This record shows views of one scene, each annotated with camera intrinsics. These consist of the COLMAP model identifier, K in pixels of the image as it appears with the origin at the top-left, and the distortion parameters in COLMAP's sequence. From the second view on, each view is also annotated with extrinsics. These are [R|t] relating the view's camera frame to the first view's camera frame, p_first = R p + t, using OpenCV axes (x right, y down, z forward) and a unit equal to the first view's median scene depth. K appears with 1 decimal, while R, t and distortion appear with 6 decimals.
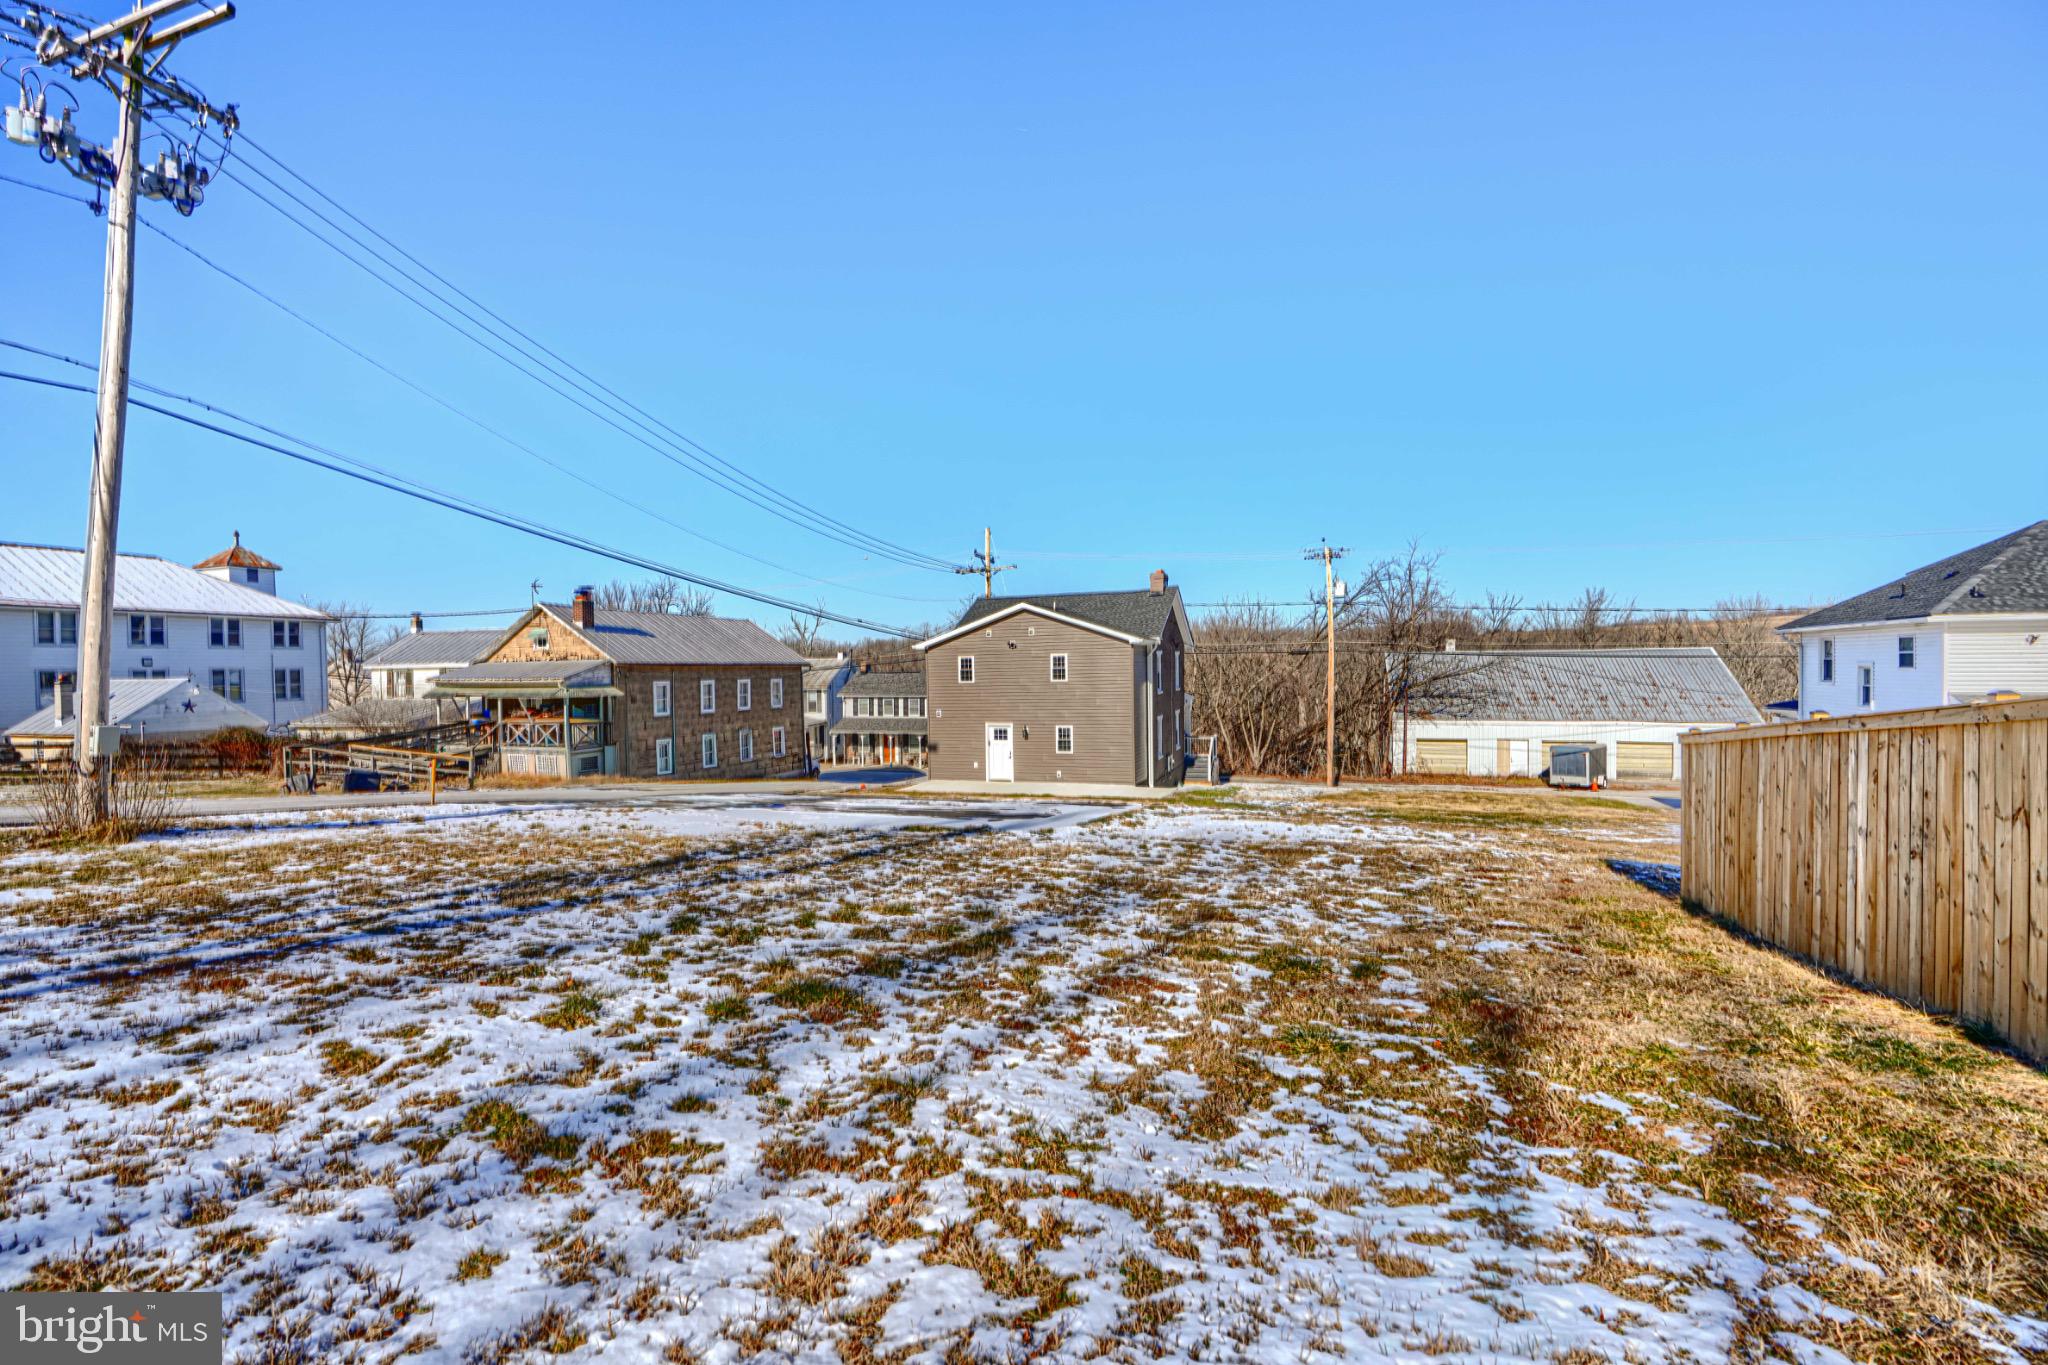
lens RADIAL K [[922.1, 0, 1024.2], [0, 922.1, 681.3], [0, 0, 1]] dist [0.000176, -0.000288]
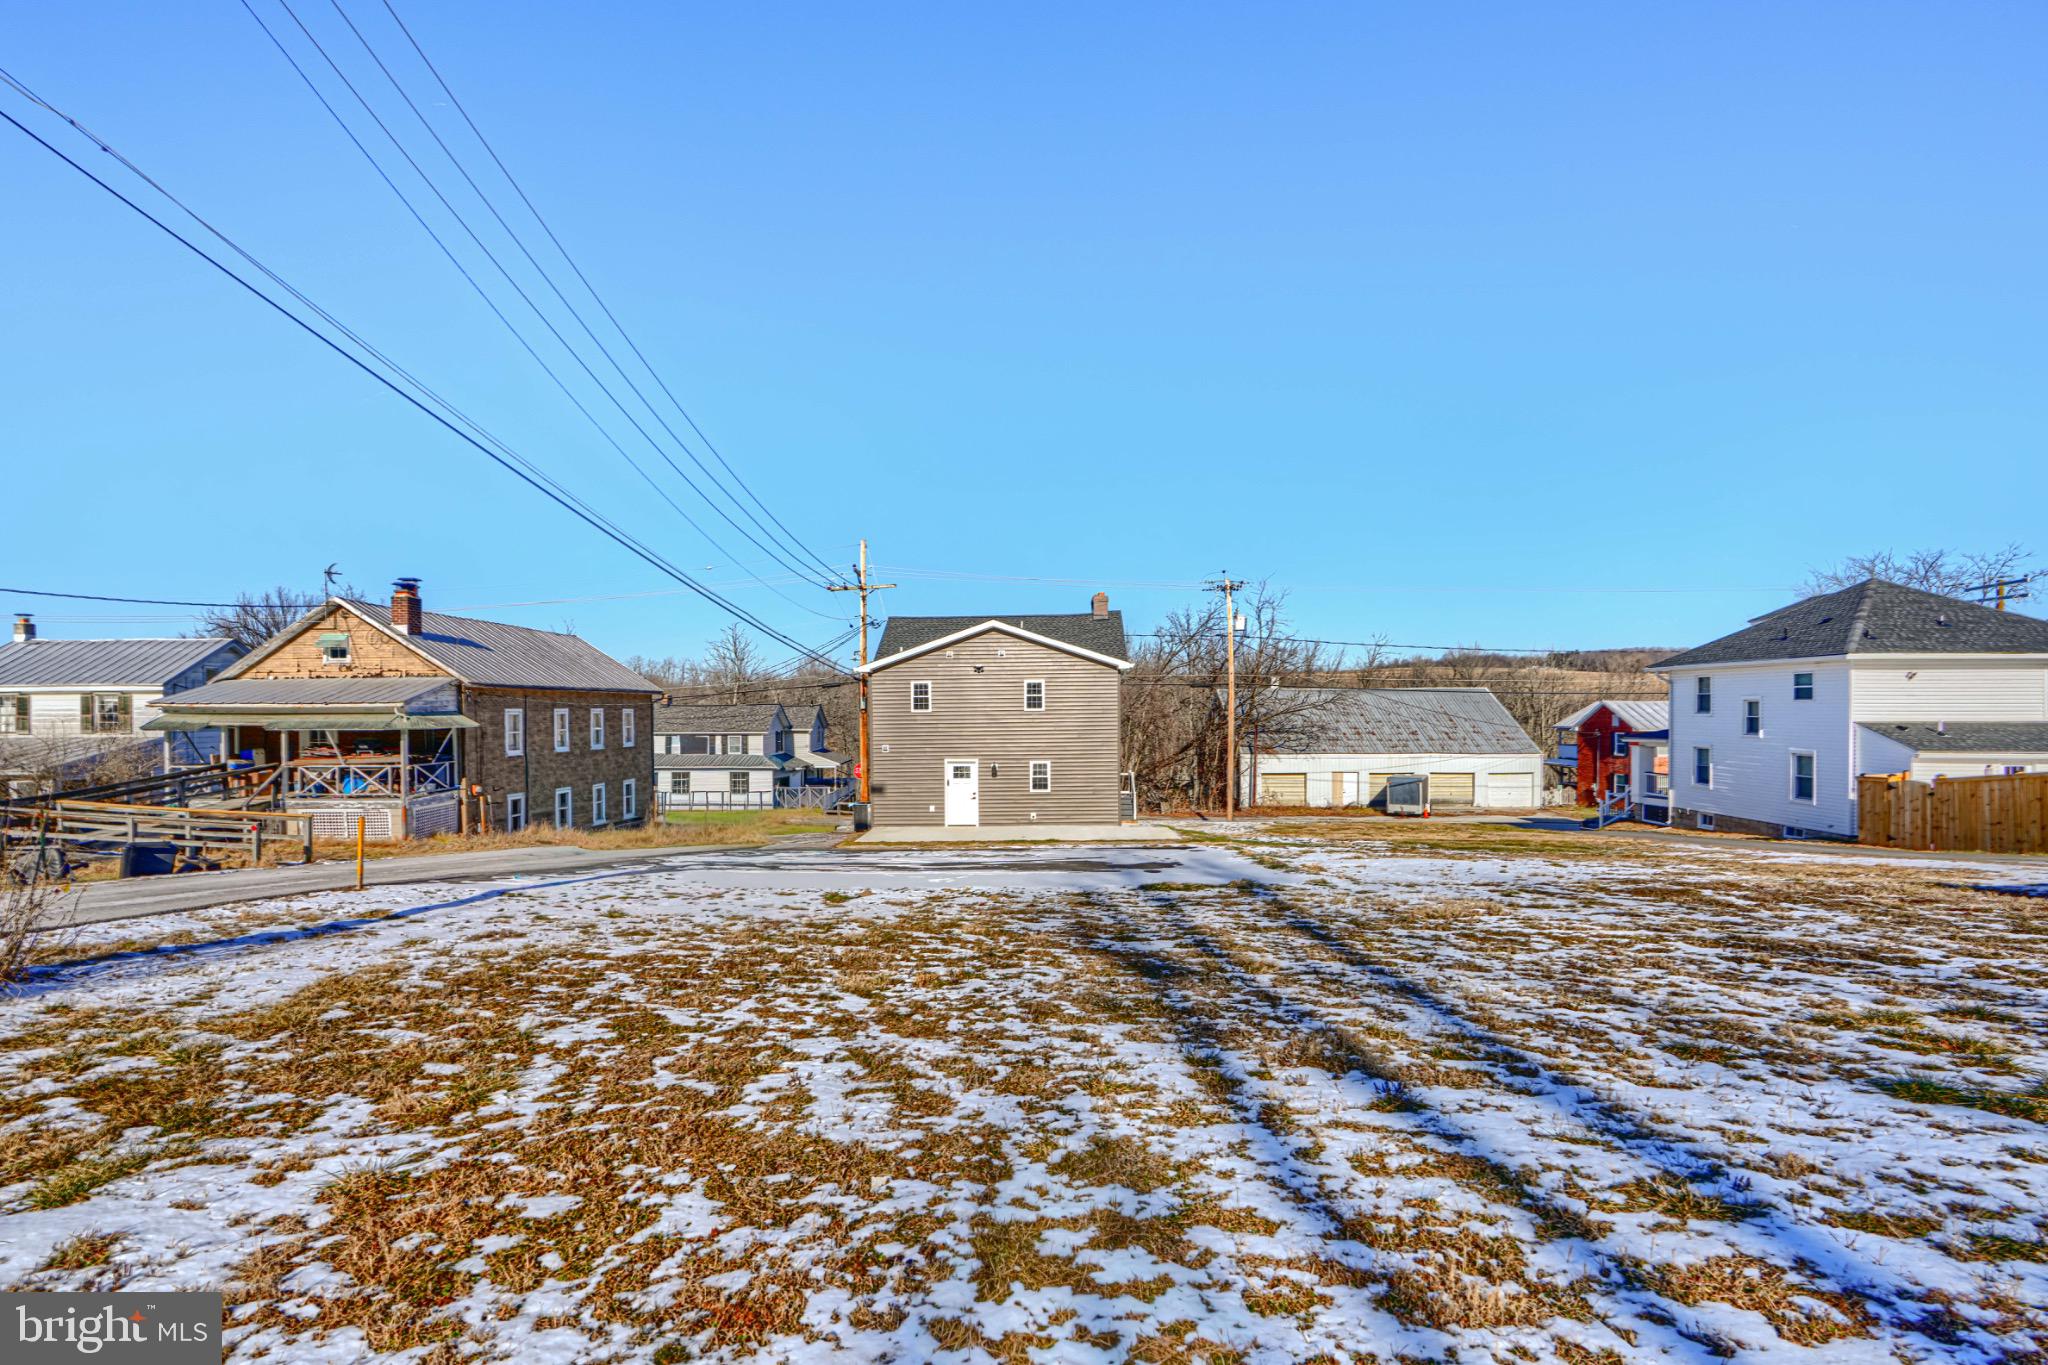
lens RADIAL K [[922.1, 0, 985.4], [0, 922.1, 729.1], [0, 0, 1]] dist [0.000176, -0.000288]
pose [[0.951377, -0.000348, 0.308030, -0.216453], [-0.001234, 0.999987, 0.004940, 0.010201], [-0.308028, -0.005080, 0.951364, 0.135998]]
